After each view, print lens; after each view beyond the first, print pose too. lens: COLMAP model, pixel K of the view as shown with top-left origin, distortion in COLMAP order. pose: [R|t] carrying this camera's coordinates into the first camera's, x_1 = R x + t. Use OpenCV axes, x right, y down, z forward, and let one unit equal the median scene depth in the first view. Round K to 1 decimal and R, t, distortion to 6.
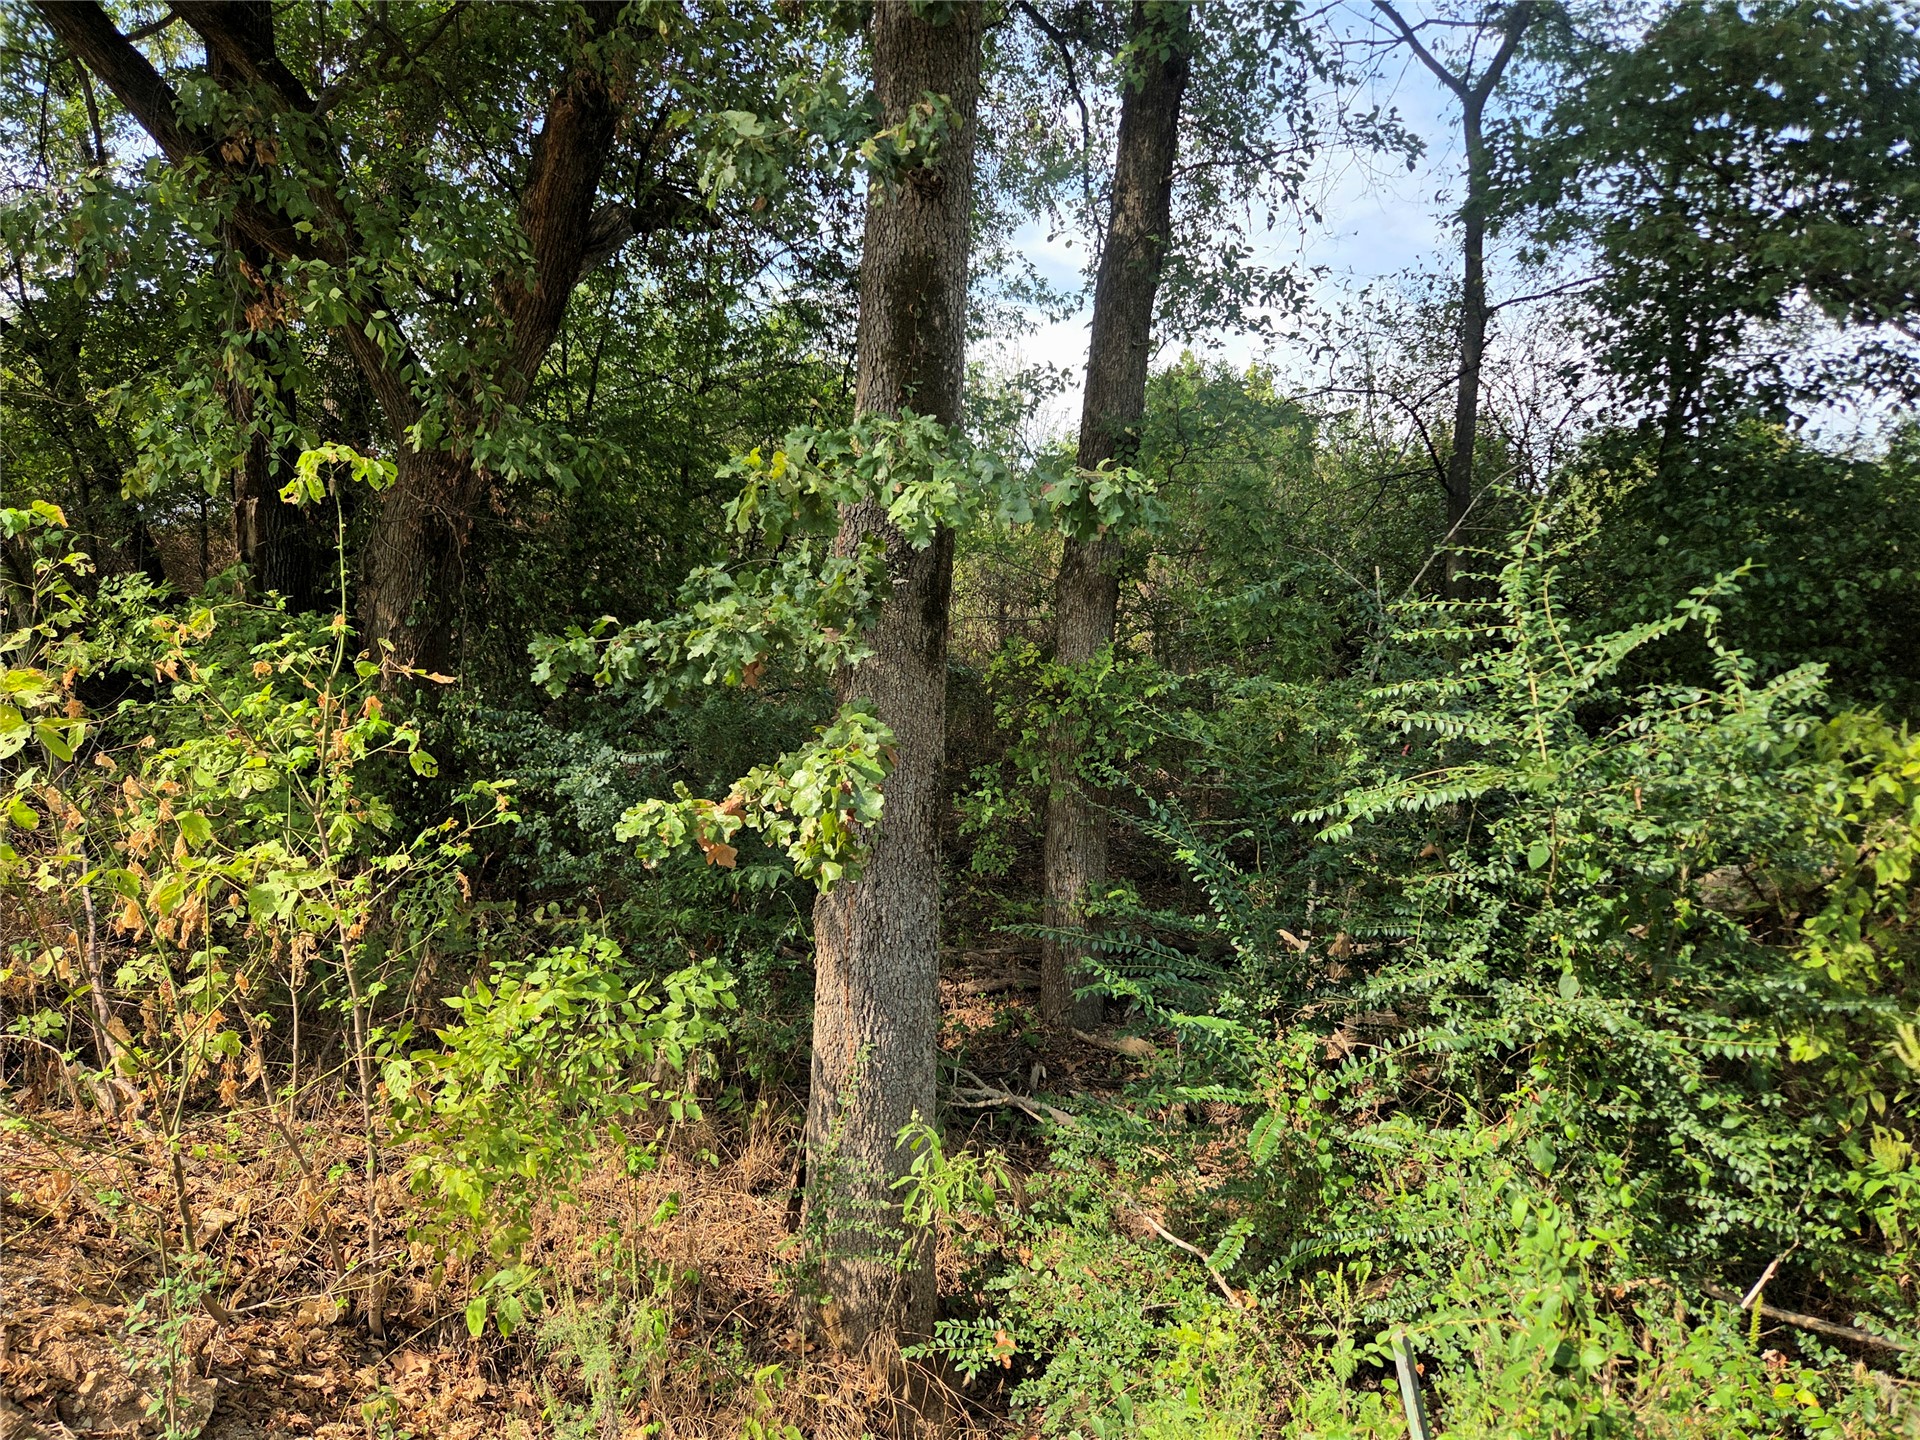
lens RADIAL K [[1288.1, 0, 965.2], [0, 1288.1, 719.1], [0, 0, 1]] dist [0.061668, -0.048912]
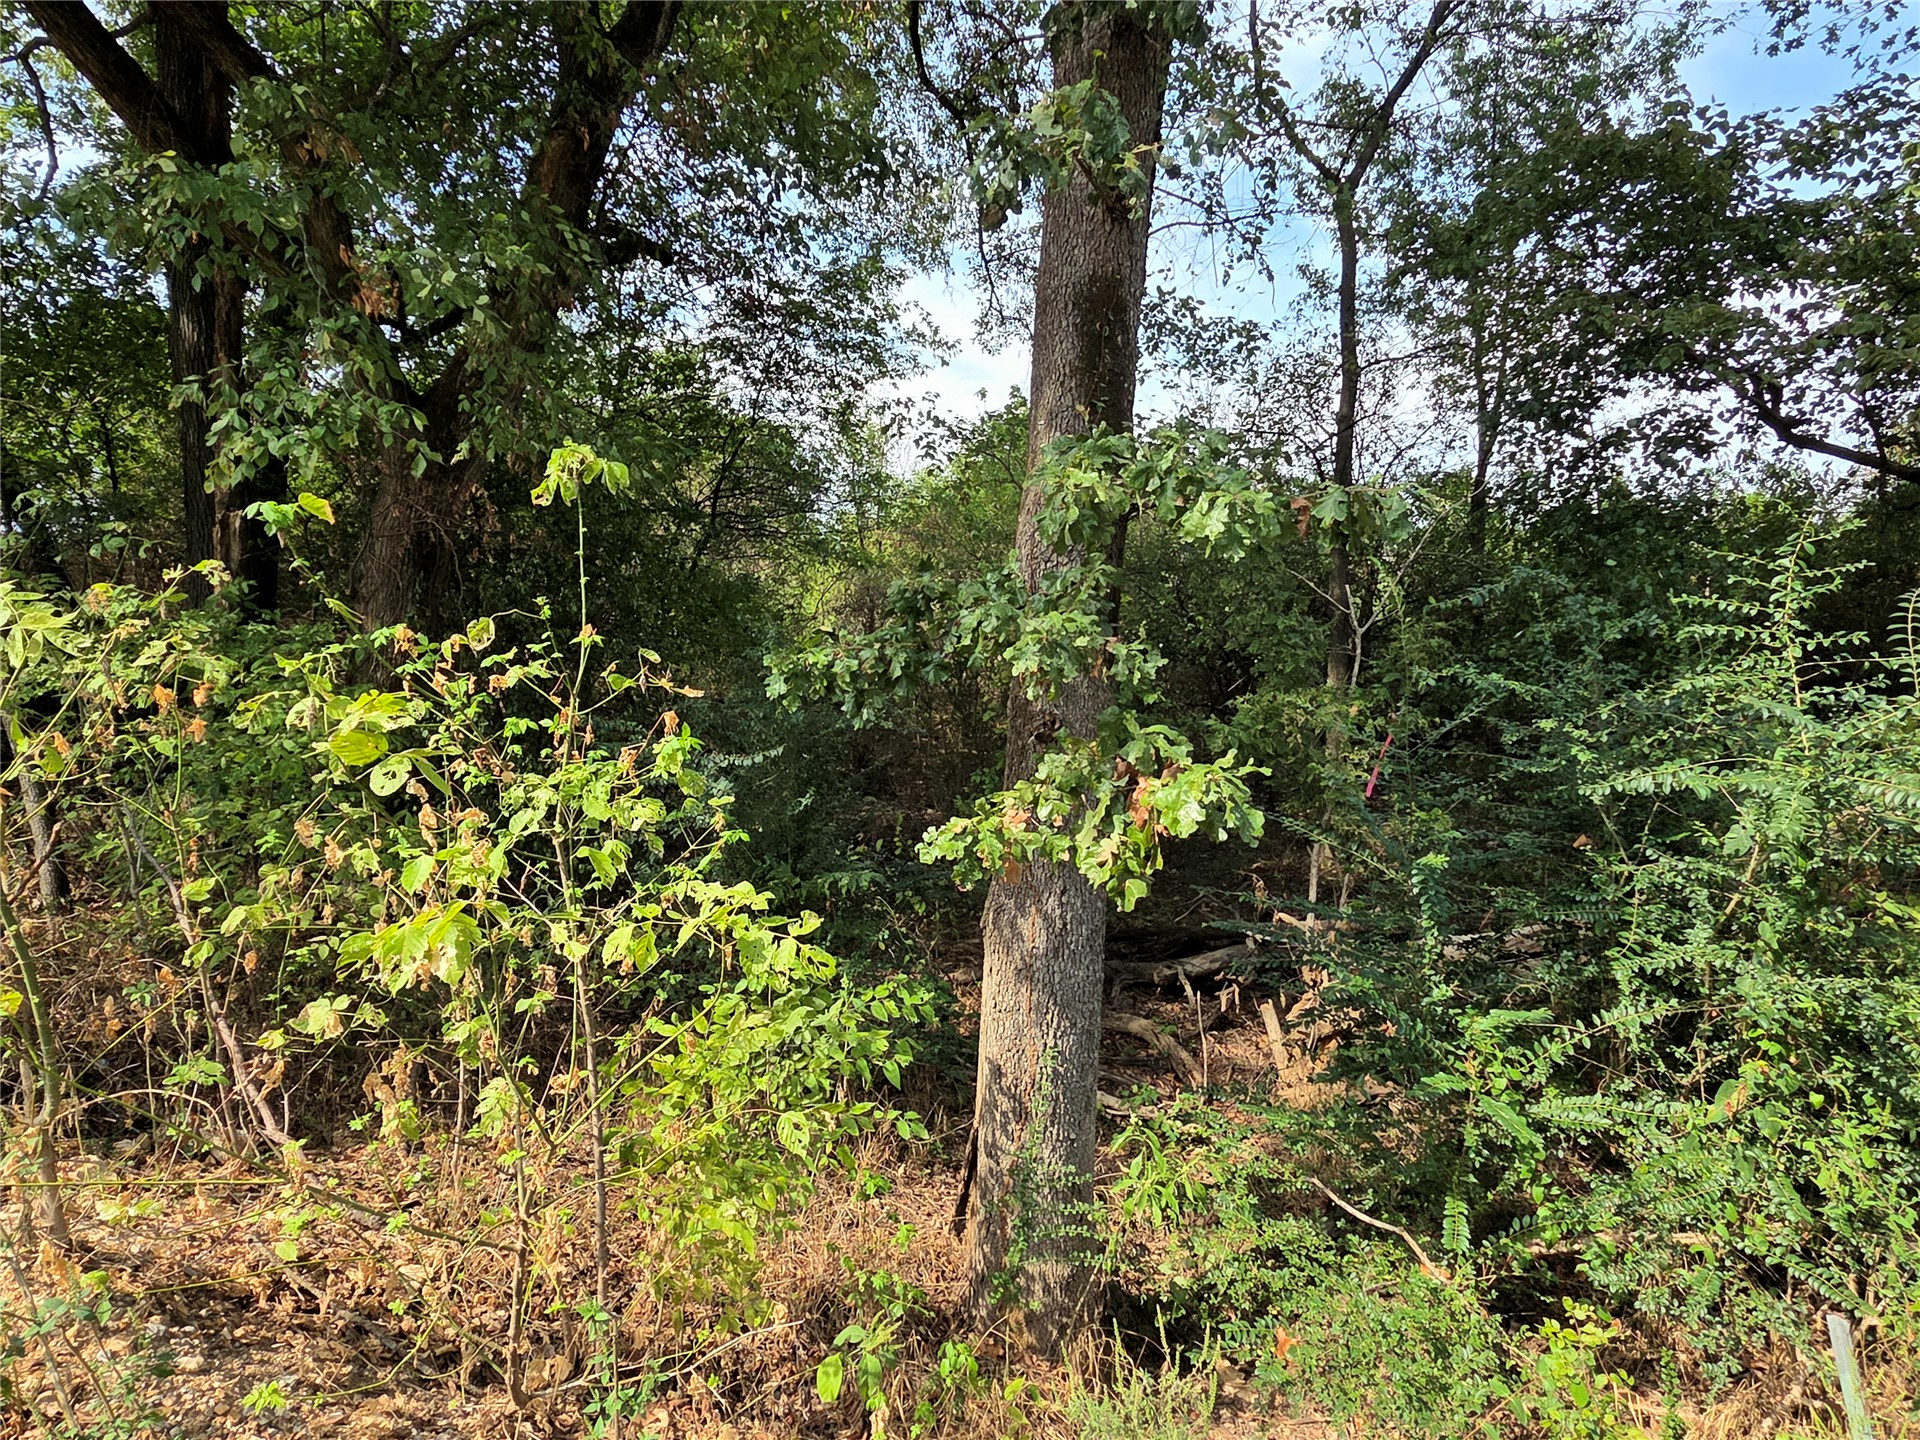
lens RADIAL K [[1133.1, 0, 959.9], [0, 1133.1, 714.6], [0, 0, 1]] dist [0.004221, -0.000982]
pose [[0.987833, -0.009968, 0.155198, -0.291160], [0.010593, 0.999939, -0.003197, -0.009312], [-0.155157, 0.004802, 0.987878, 0.135971]]
